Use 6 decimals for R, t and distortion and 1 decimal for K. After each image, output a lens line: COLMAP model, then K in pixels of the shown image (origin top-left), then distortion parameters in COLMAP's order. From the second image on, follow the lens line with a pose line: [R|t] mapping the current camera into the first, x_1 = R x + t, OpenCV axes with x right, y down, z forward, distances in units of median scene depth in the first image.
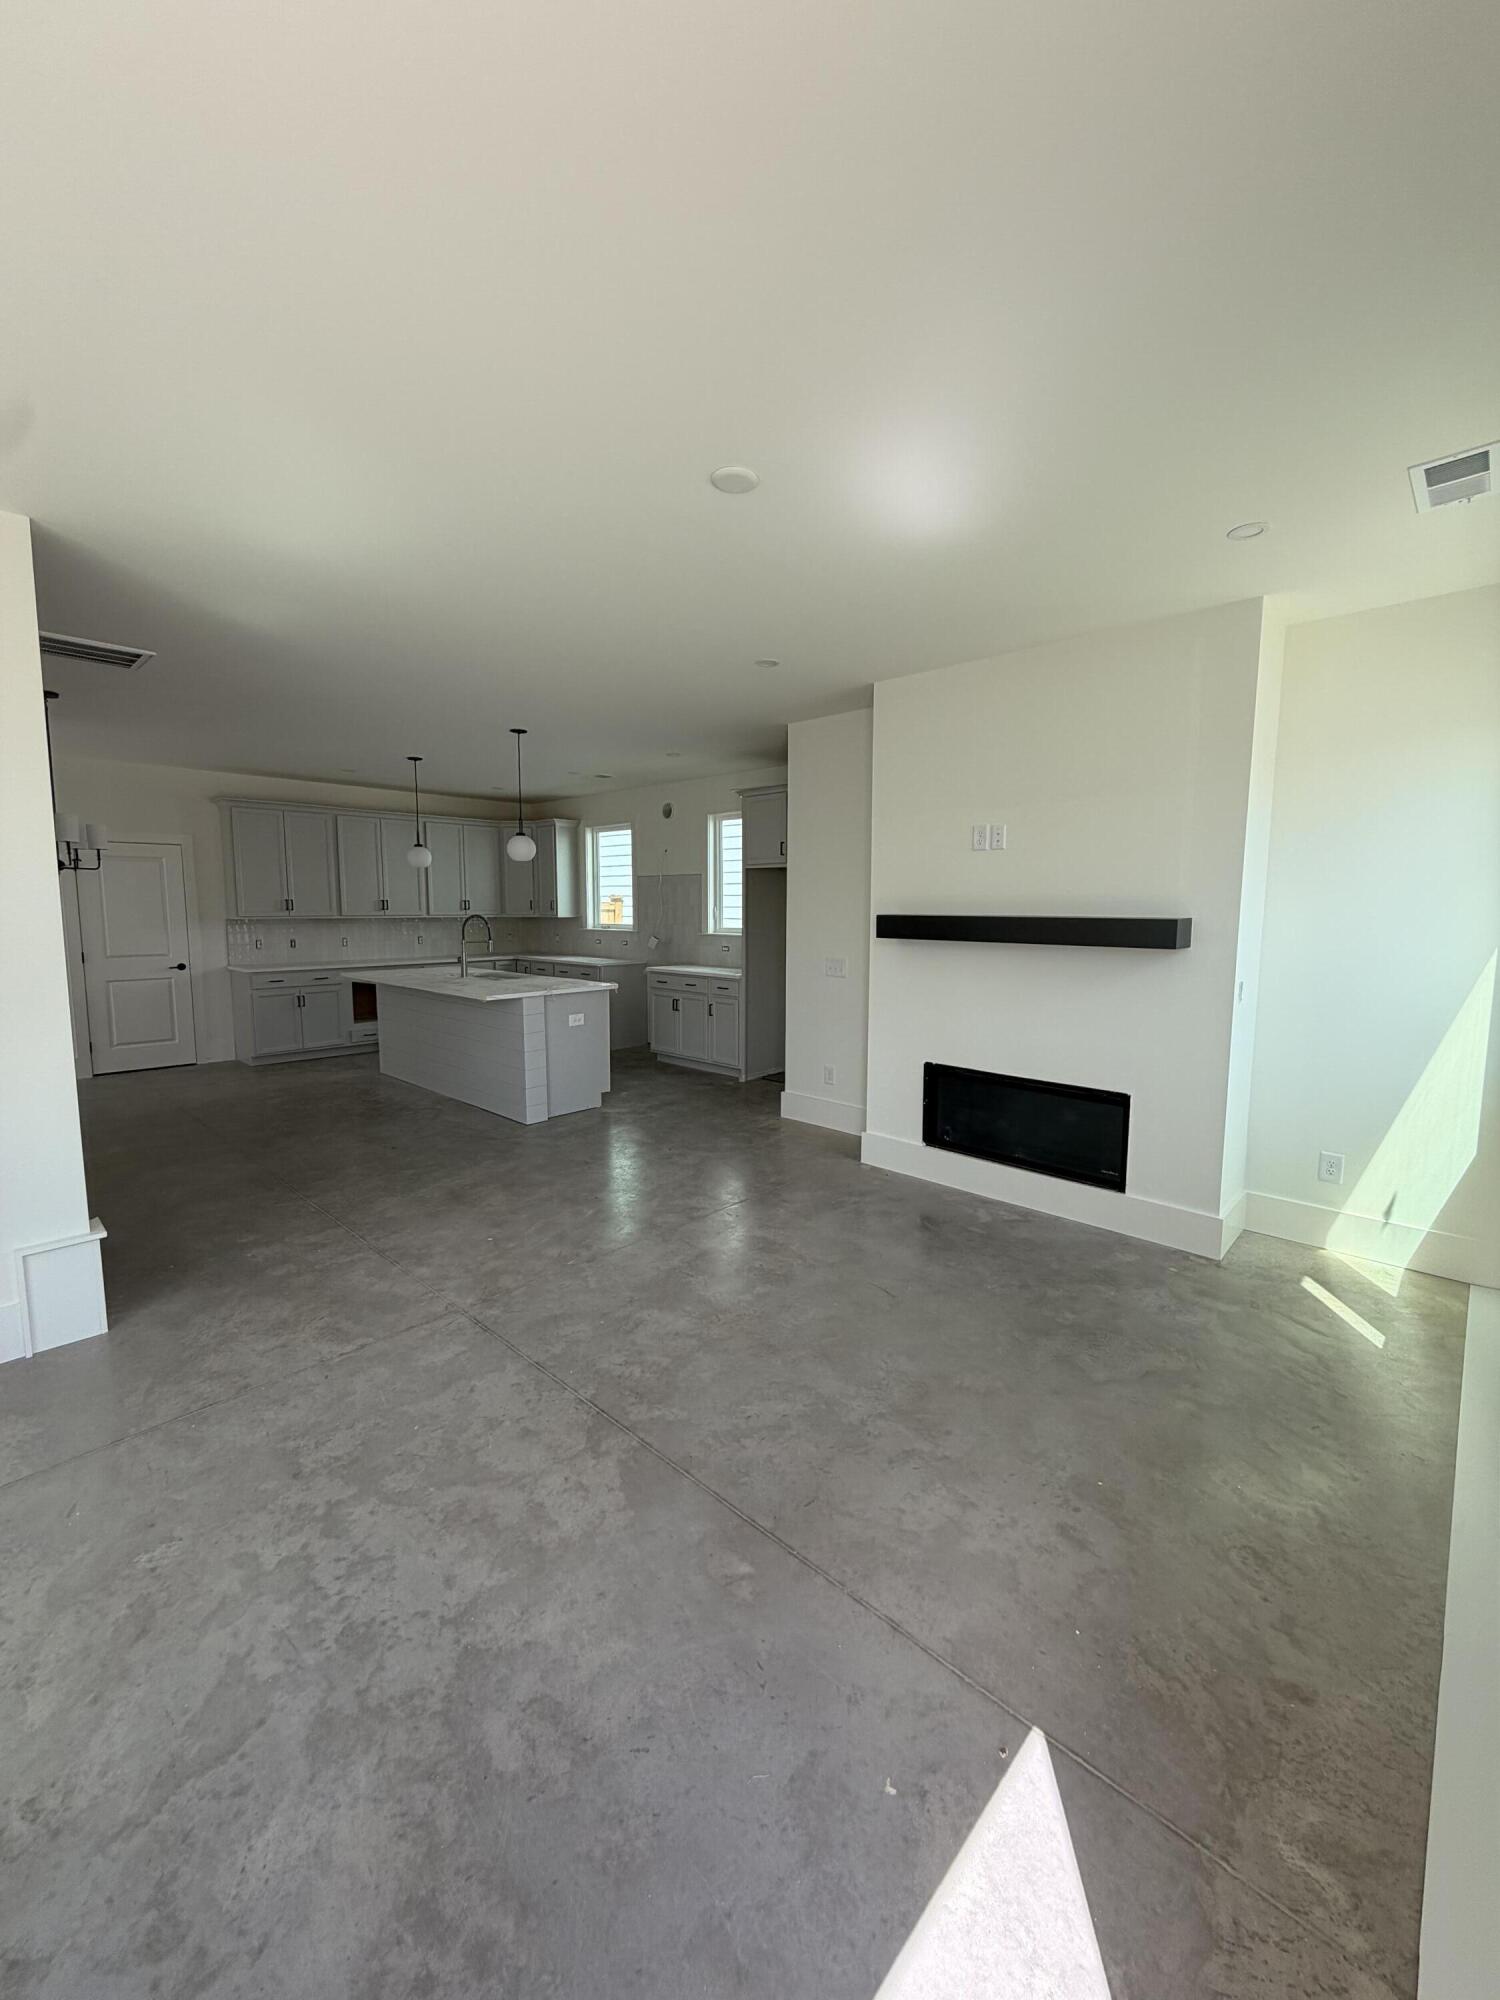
lens RADIAL K [[794.8, 0, 750.0], [0, 794.8, 1000.0], [0, 0, 1]] dist [-0.000640, 0.000195]
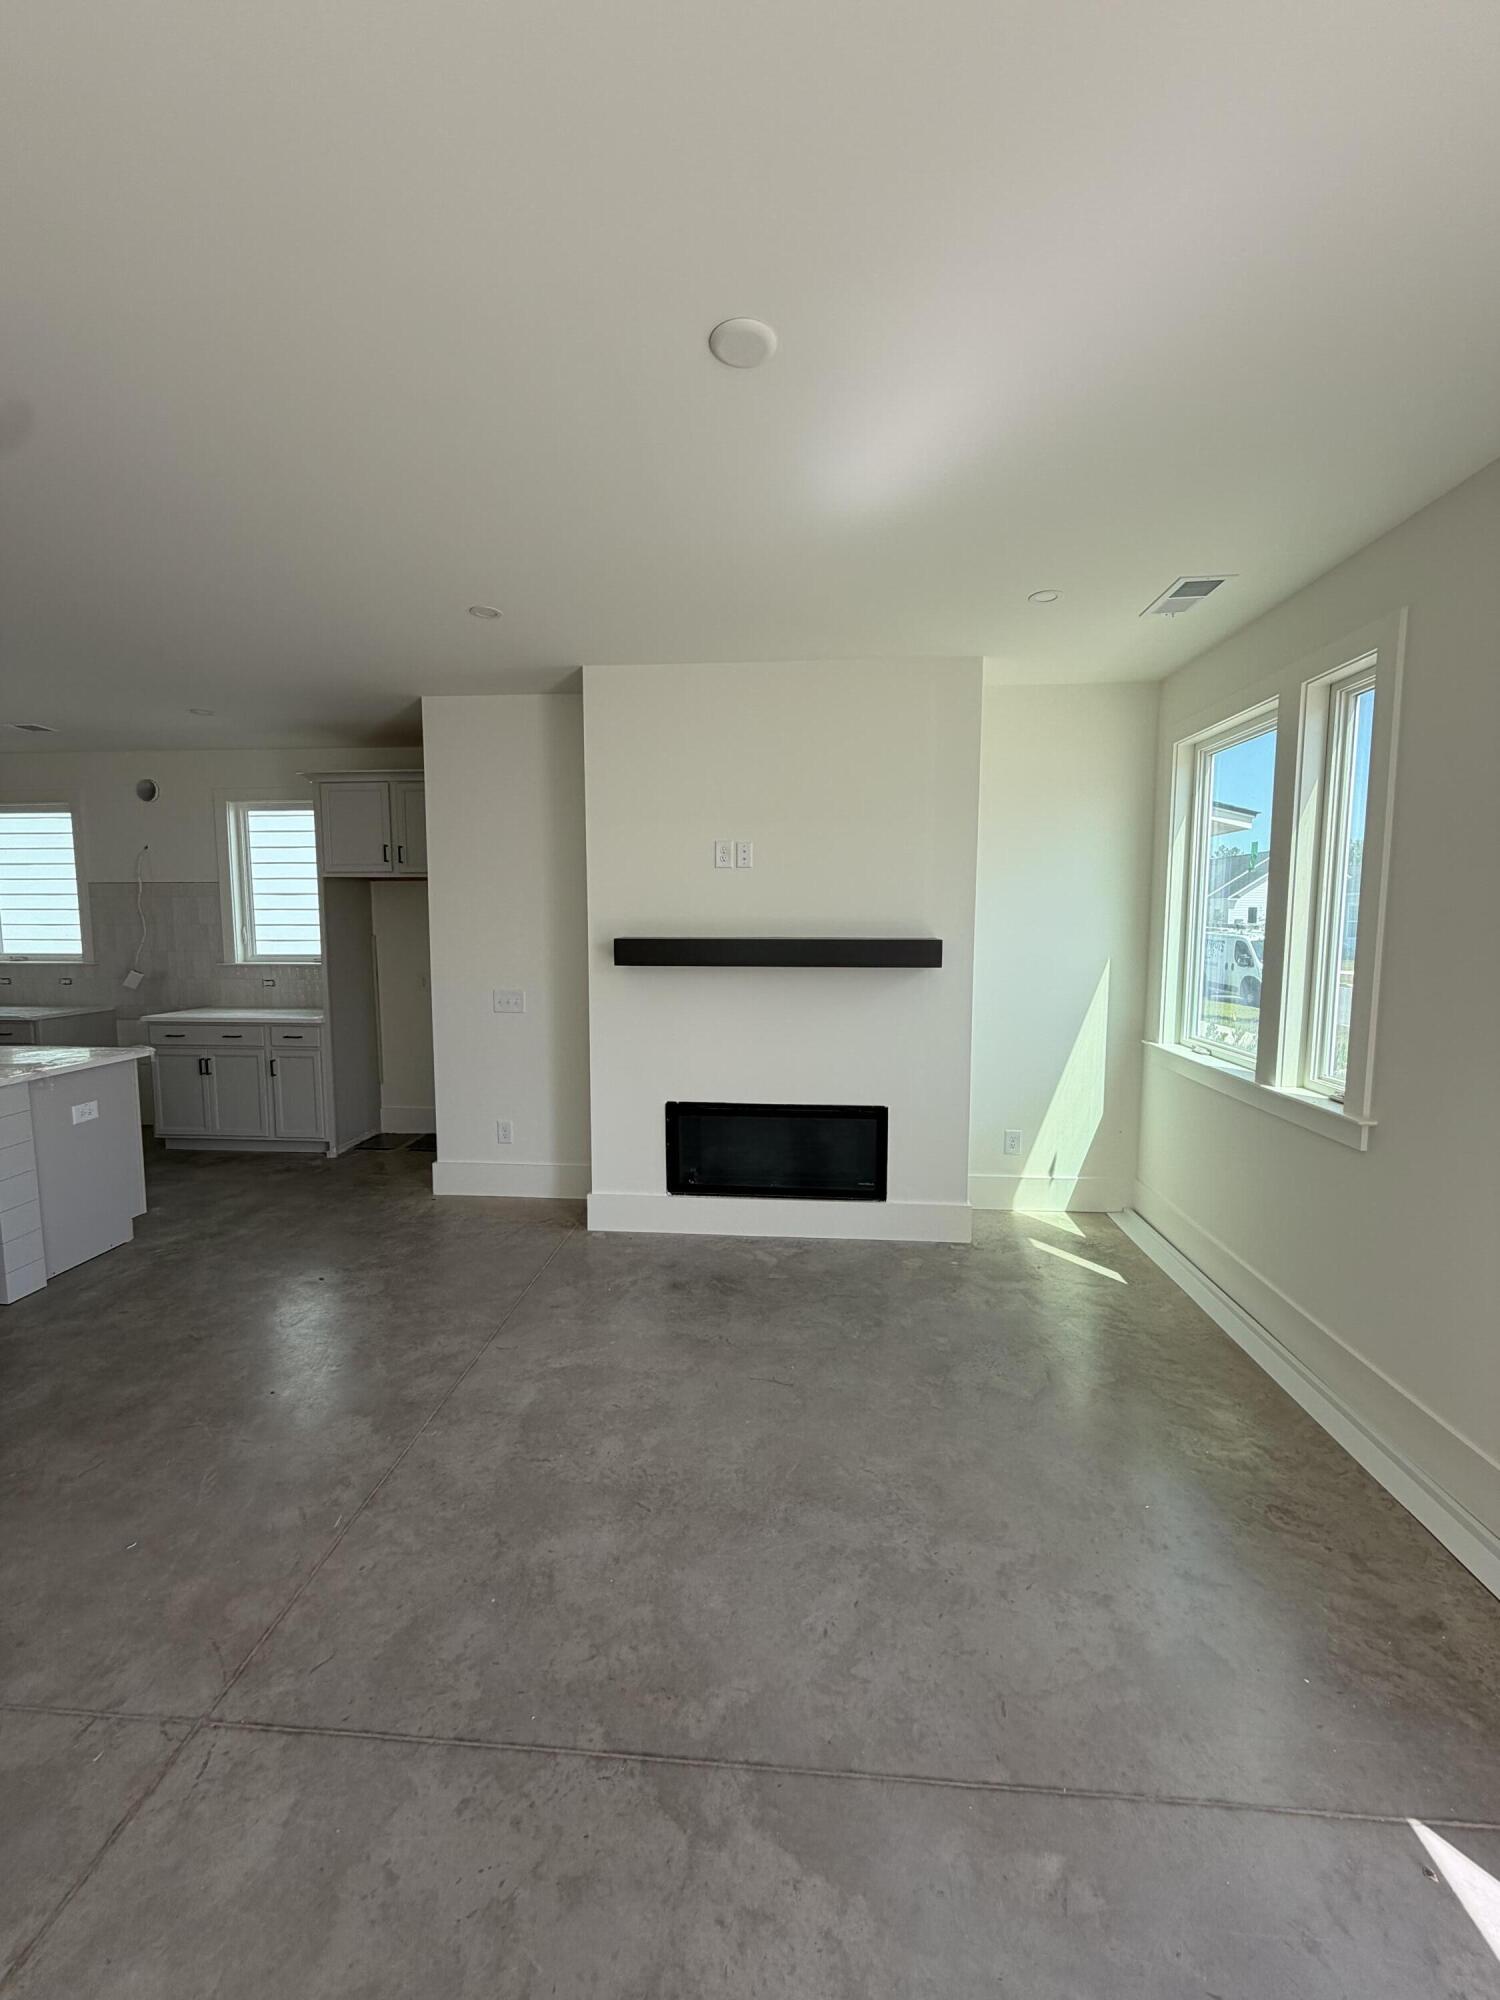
lens RADIAL K [[794.8, 0, 750.0], [0, 794.8, 1000.0], [0, 0, 1]] dist [-0.000640, 0.000195]
pose [[0.778152, -0.067033, 0.624489, -0.304874], [0.076868, 0.996978, 0.011233, -0.046662], [-0.623354, 0.039262, 0.780953, 0.285059]]
